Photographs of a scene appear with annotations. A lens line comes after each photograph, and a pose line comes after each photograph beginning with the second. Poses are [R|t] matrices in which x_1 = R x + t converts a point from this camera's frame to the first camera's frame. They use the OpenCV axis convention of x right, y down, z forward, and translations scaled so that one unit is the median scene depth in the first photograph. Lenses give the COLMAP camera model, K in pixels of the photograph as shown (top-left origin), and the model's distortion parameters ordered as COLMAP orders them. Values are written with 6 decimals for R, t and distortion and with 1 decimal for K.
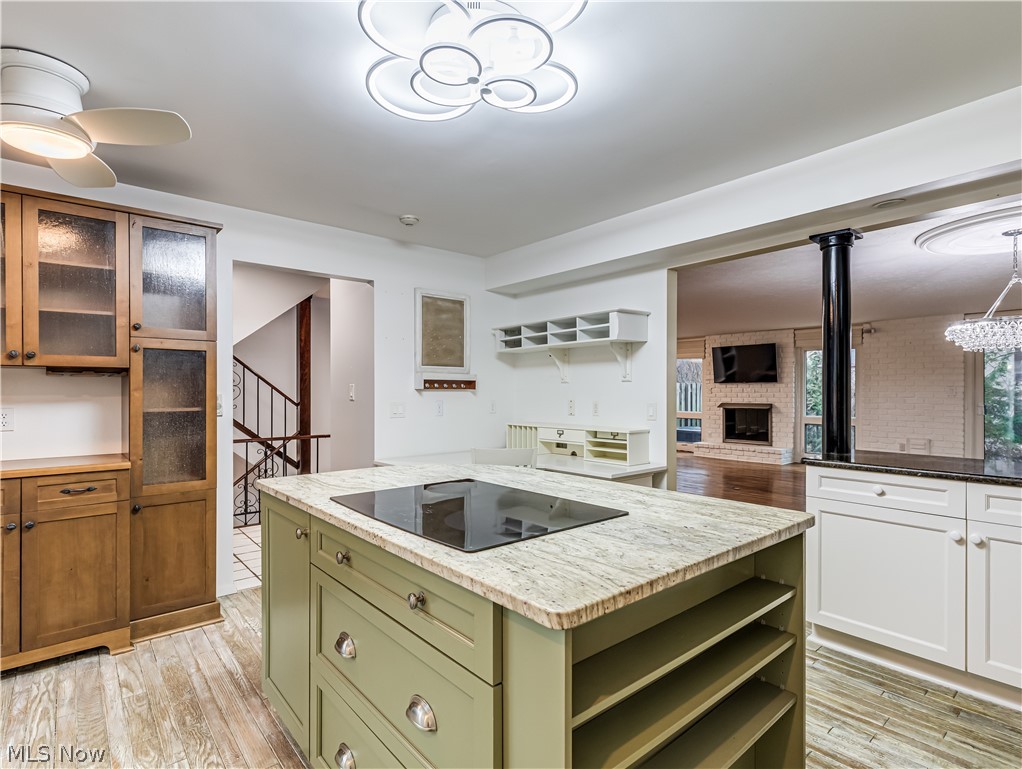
lens RADIAL K [[529.3, 0, 521.8], [0, 529.3, 398.6], [0, 0, 1]] dist [0.021133, 0.000095]
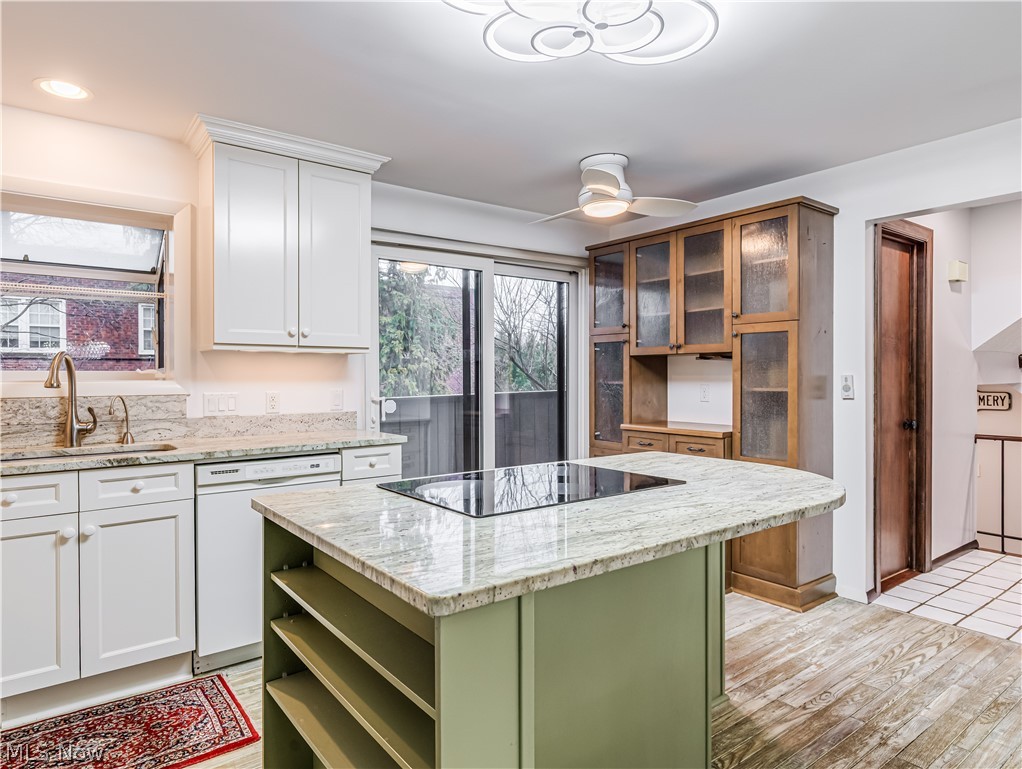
lens RADIAL K [[618.0, 0, 511.0], [0, 618.0, 384.5], [0, 0, 1]] dist [0.000074, -0.000506]
pose [[-0.058326, 0.014063, -0.998199, 0.166495], [-0.010949, 0.999832, 0.014725, -0.000377], [0.998238, 0.011788, -0.058162, 0.160065]]
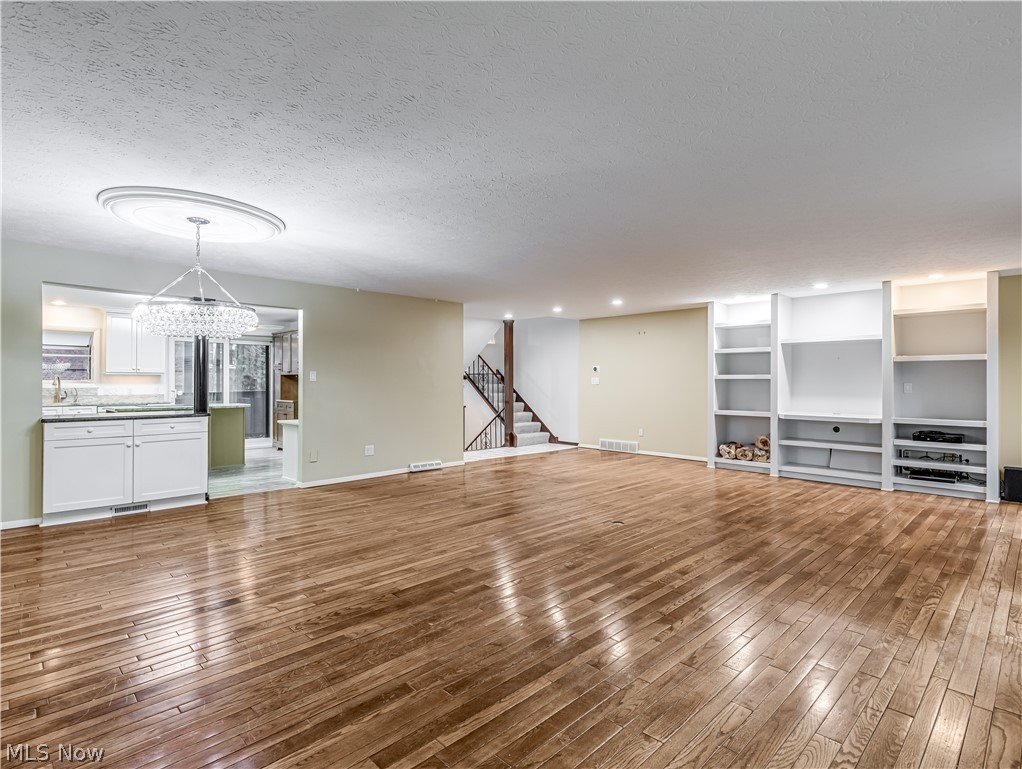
lens RADIAL K [[528.7, 0, 511.0], [0, 528.7, 384.5], [0, 0, 1]] dist [0.029850, 0.000003]
pose [[0.056214, 0.002688, -0.998415, 0.776861], [-0.013197, 0.999911, 0.001949, -0.004977], [0.998332, 0.013067, 0.056245, 0.600133]]
